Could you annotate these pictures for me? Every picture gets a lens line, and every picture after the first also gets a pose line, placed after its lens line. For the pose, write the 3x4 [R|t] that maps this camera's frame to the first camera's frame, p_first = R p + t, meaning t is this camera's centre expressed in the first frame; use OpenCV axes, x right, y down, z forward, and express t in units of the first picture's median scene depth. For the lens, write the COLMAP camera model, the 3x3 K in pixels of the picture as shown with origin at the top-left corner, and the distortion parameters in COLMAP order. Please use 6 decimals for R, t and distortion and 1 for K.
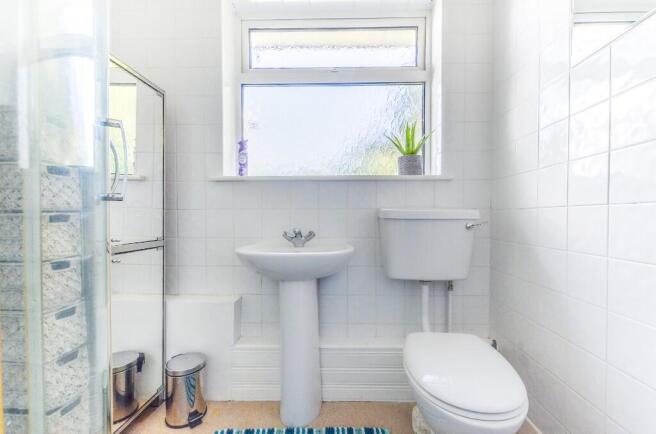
lens RADIAL K [[294.4, 0, 347.2], [0, 294.4, 215.2], [0, 0, 1]] dist [-0.000917, -0.000108]
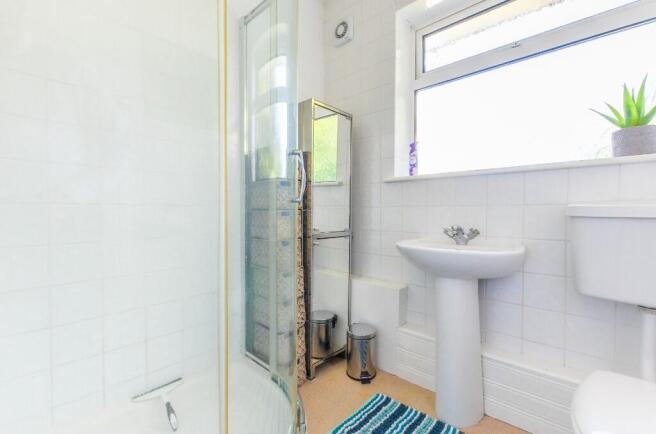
lens RADIAL K [[291.2, 0, 327.6], [0, 291.2, 211.1], [0, 0, 1]] dist [-0.010722, 0.000304]
pose [[0.737607, -0.000128, -0.675230, 0.163458], [-0.001376, 0.999998, -0.001693, -0.000297], [0.675229, 0.002178, 0.737605, -0.000693]]
